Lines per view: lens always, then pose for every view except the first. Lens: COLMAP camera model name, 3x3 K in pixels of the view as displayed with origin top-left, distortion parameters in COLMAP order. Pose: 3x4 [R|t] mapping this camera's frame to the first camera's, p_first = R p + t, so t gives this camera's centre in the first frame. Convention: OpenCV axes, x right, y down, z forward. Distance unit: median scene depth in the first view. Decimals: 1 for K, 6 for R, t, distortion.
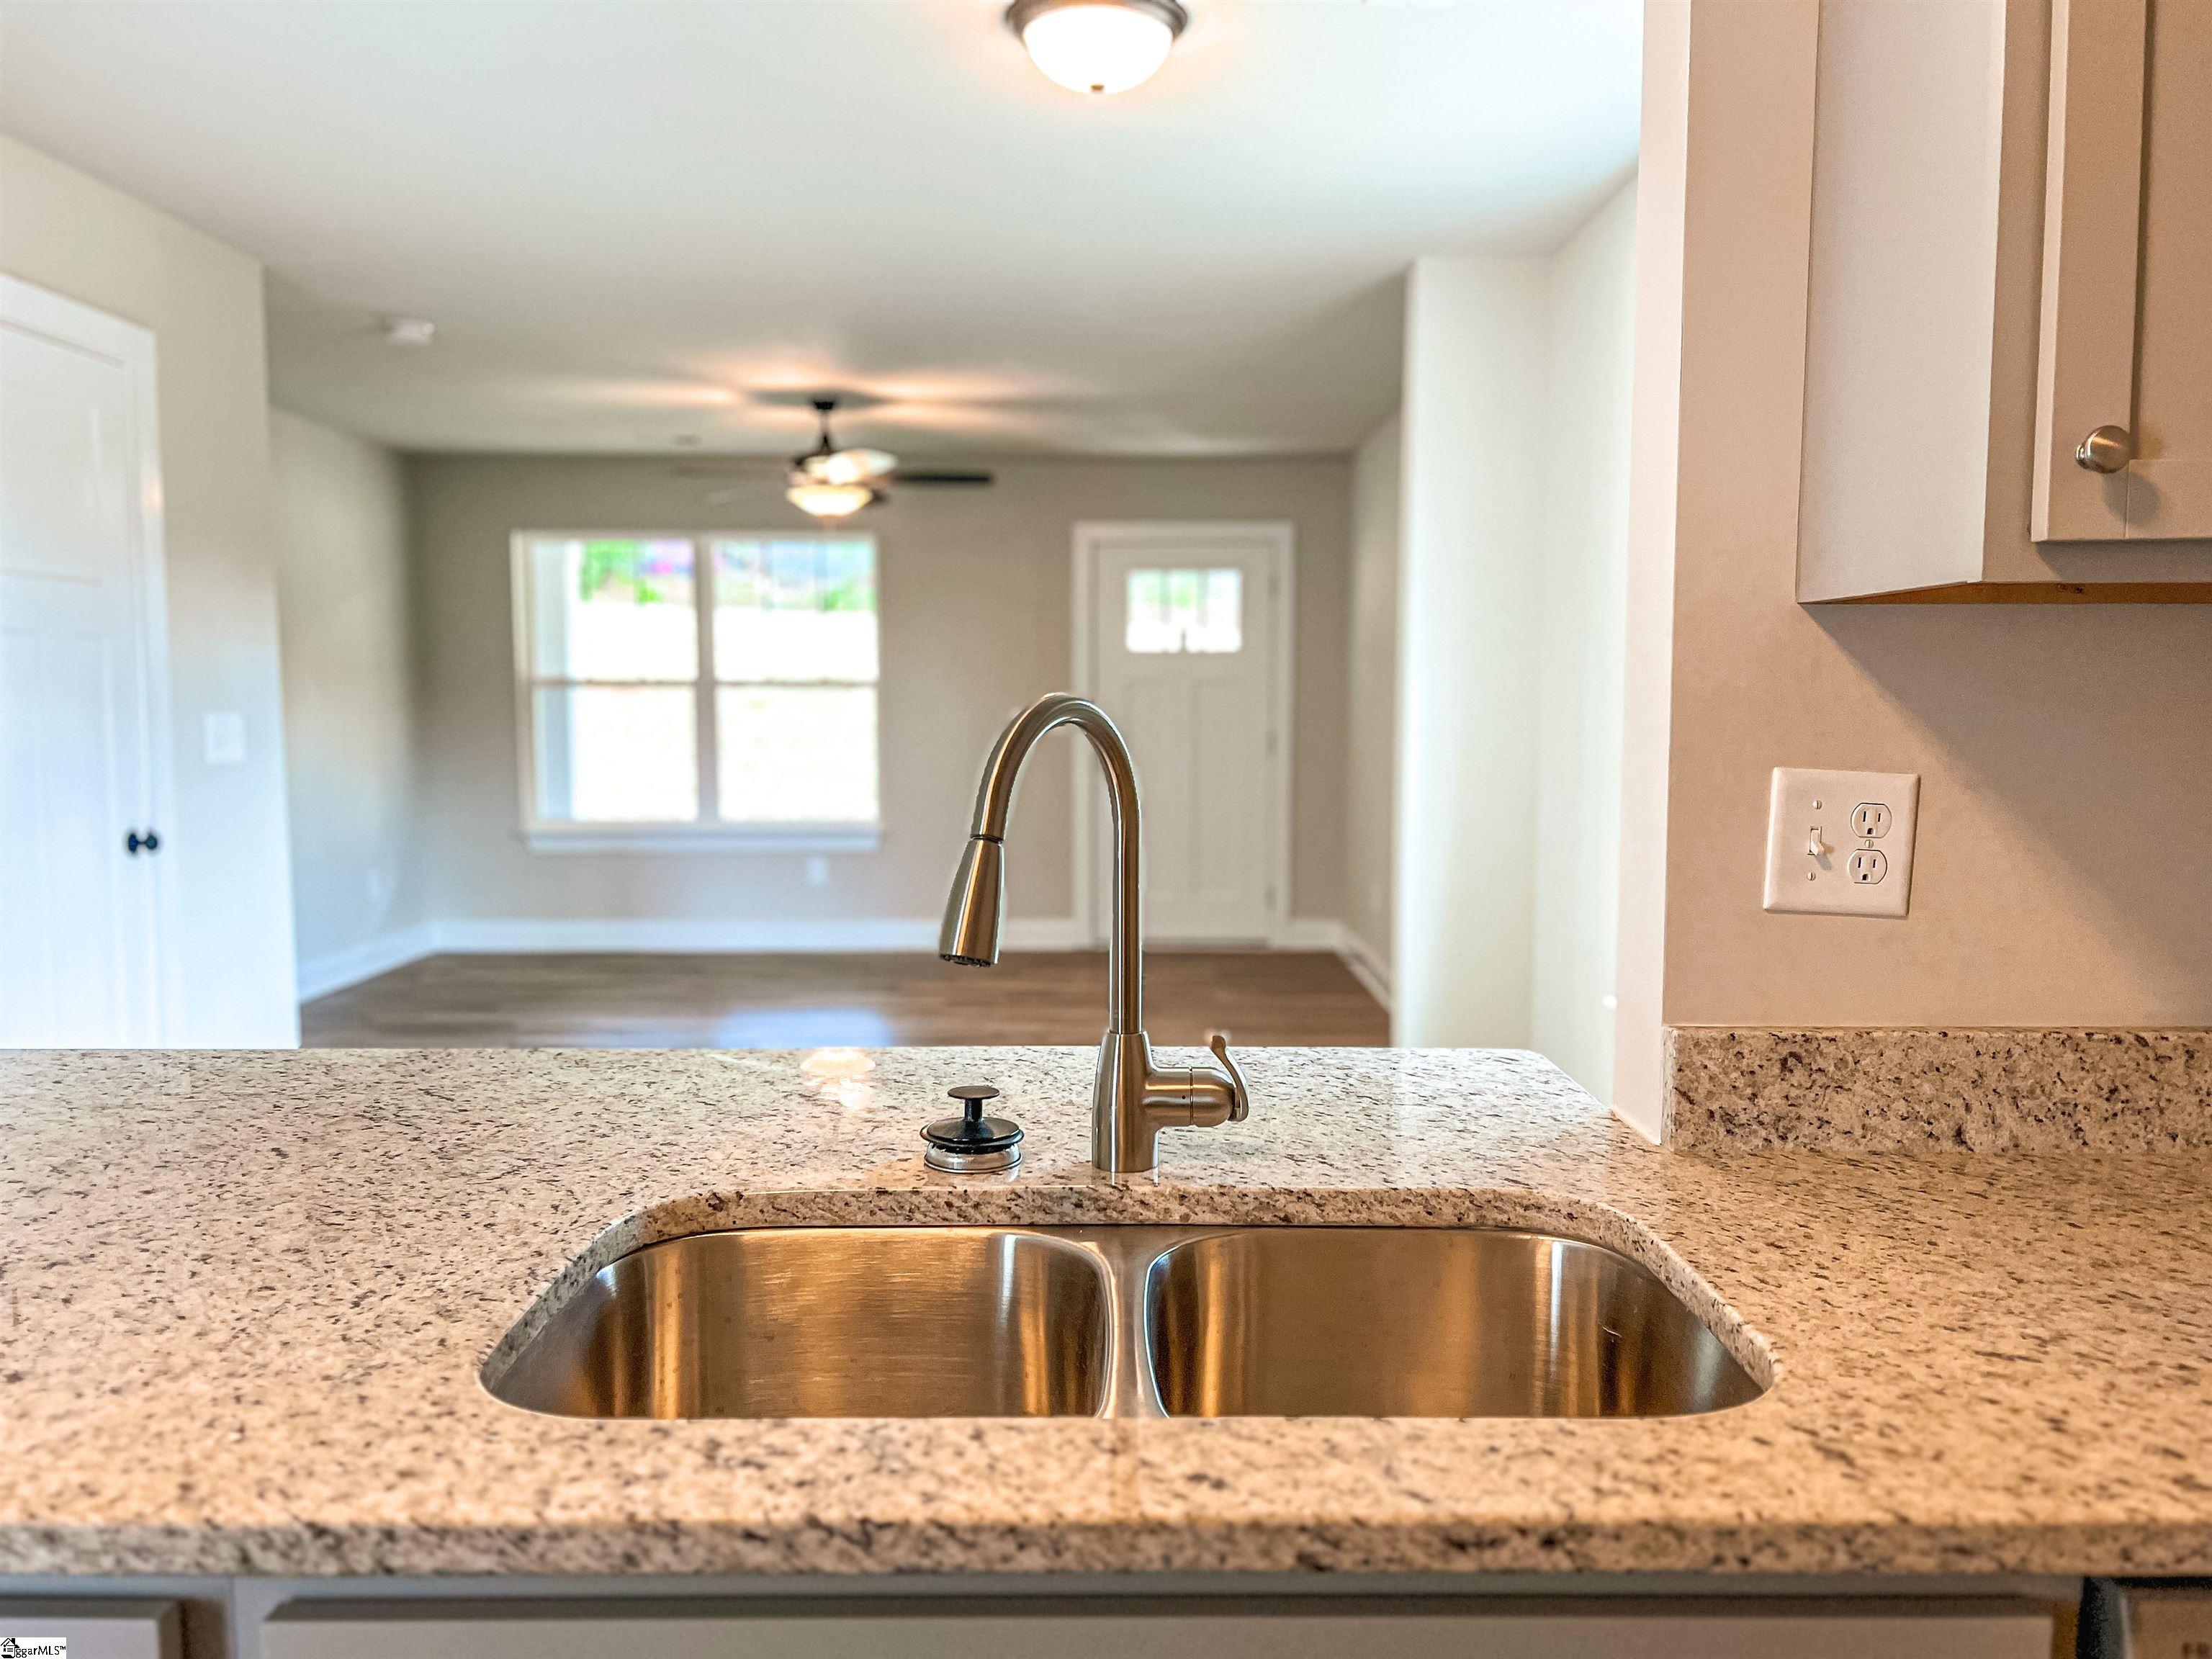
lens RADIAL K [[1680.7, 0, 1110.9], [0, 1680.7, 831.5], [0, 0, 1]] dist [0.035689, -0.012247]
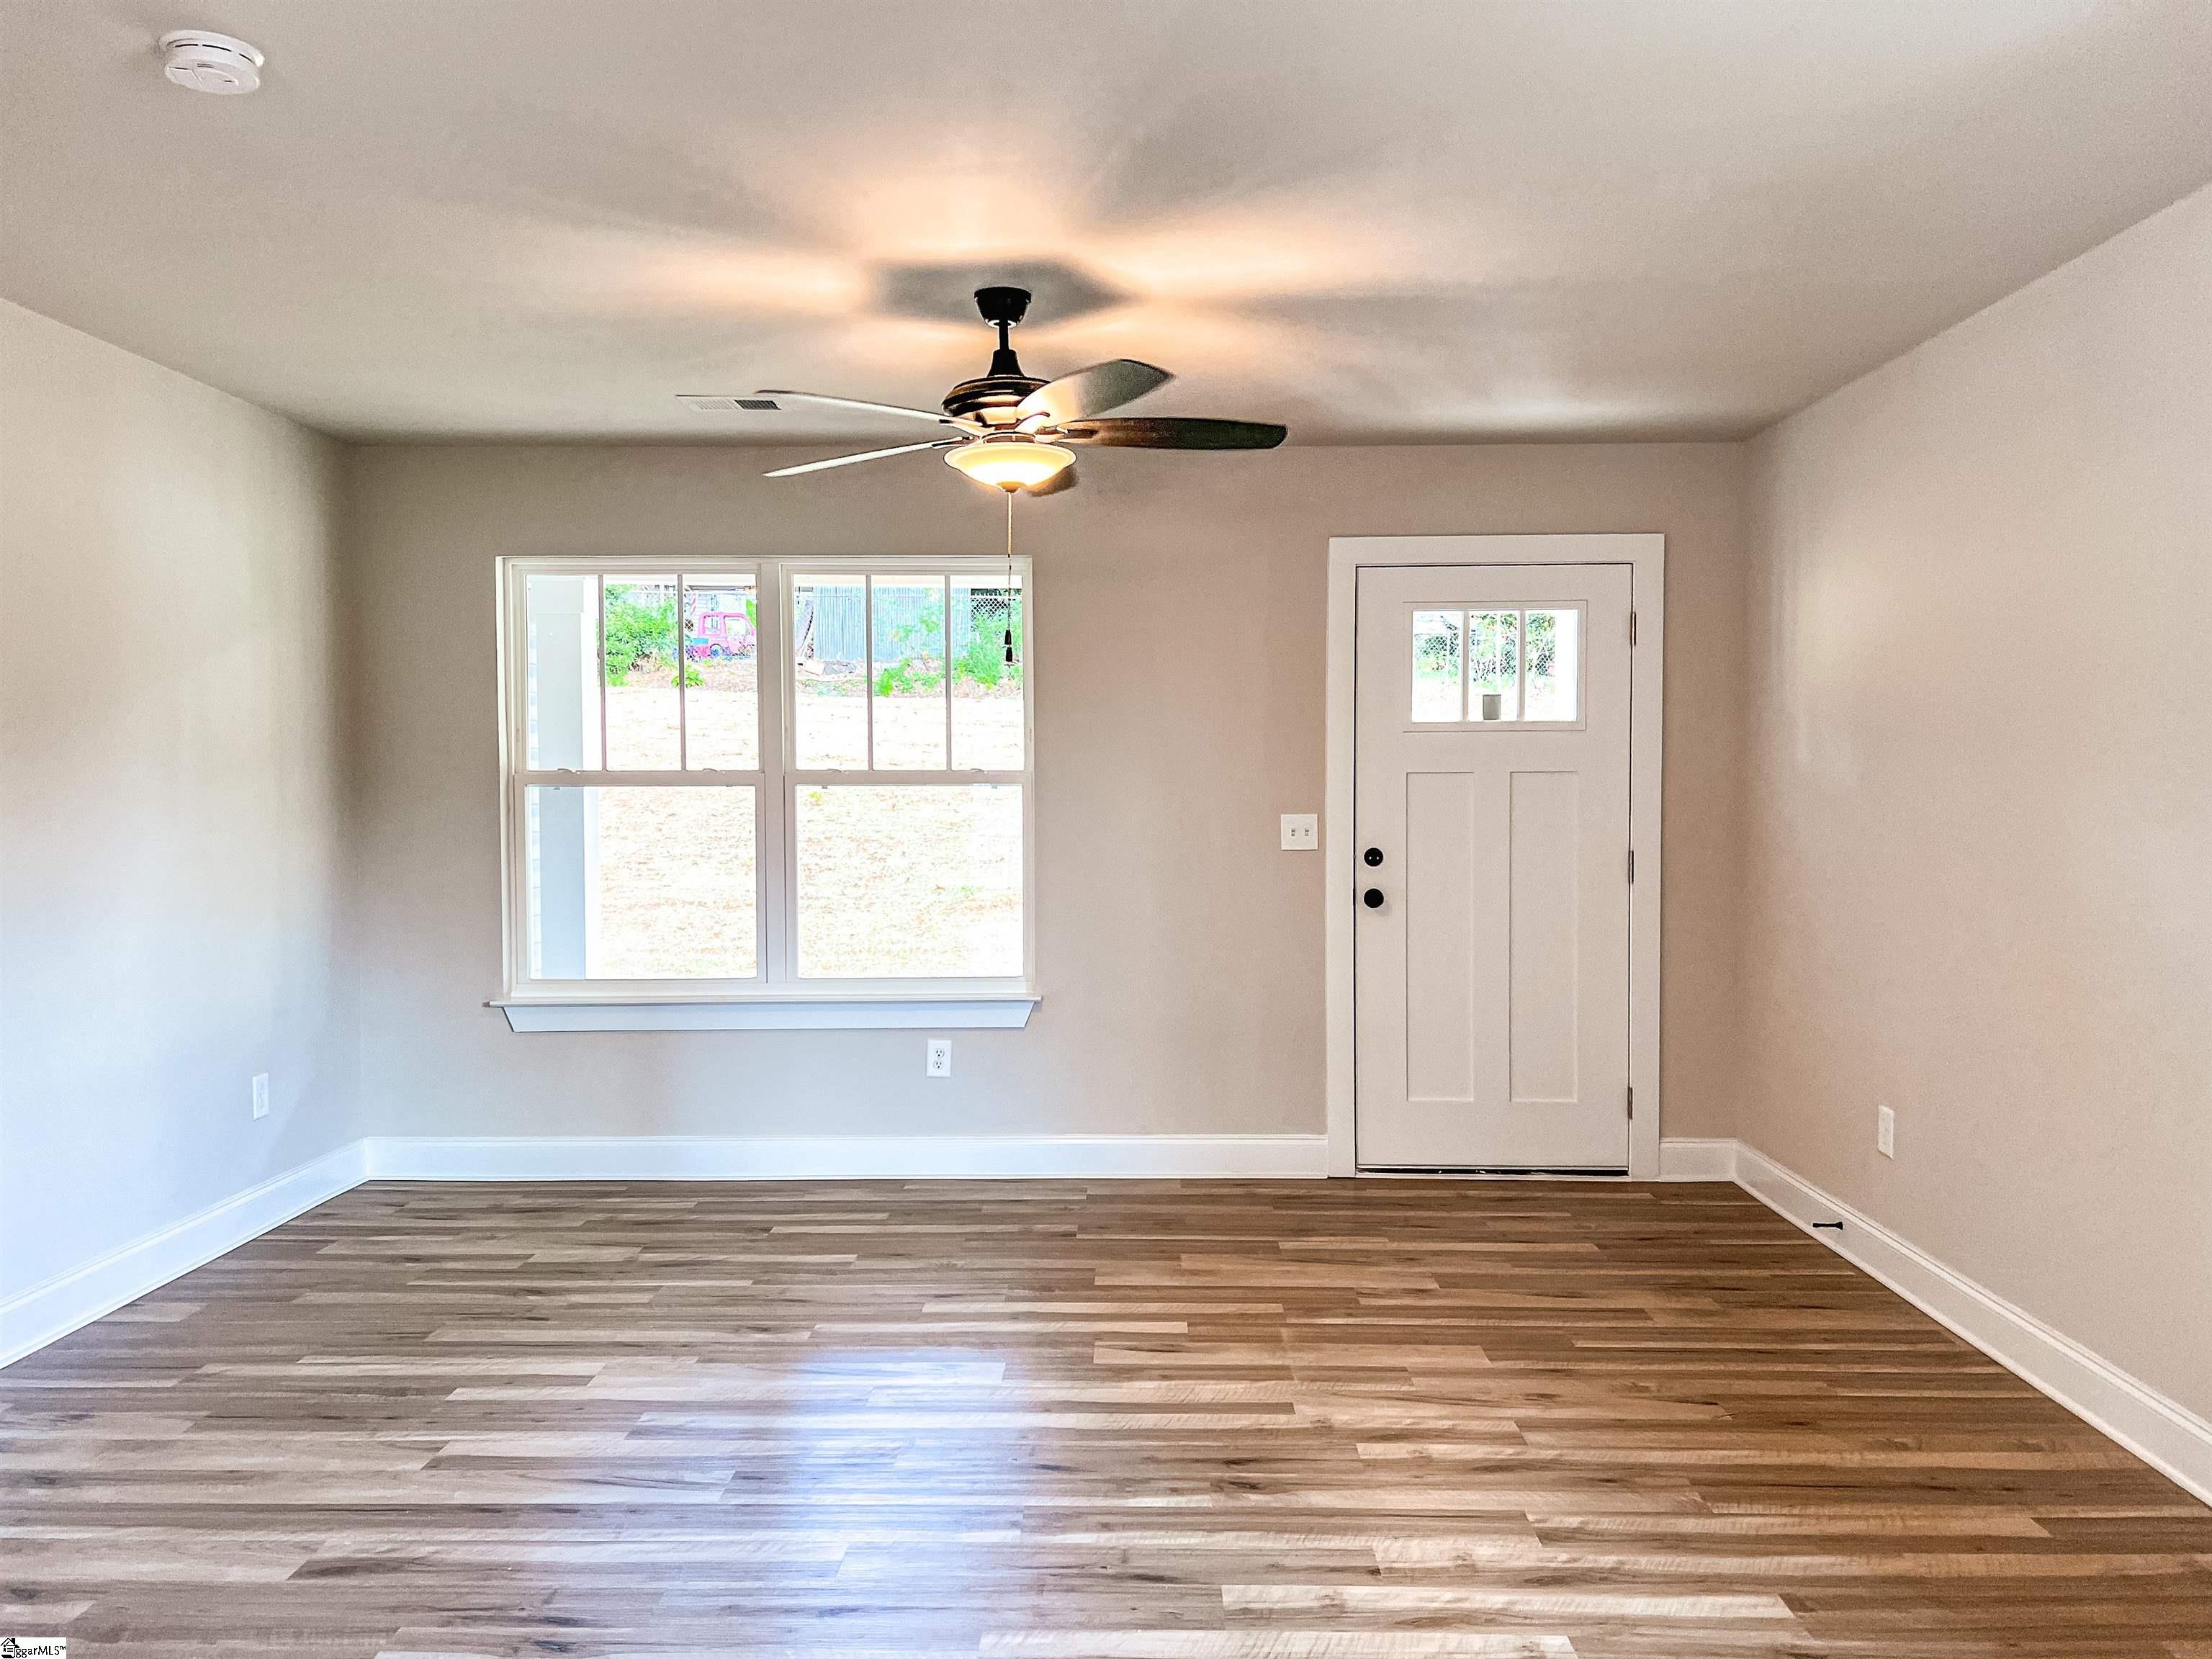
lens RADIAL K [[1680.7, 0, 1102.6], [0, 1680.7, 826.9], [0, 0, 1]] dist [0.035689, -0.012247]
pose [[0.999888, -0.002924, -0.014655, -0.101934], [0.002104, 0.998445, -0.055704, -0.031130], [0.014795, 0.055667, 0.998340, 0.337140]]
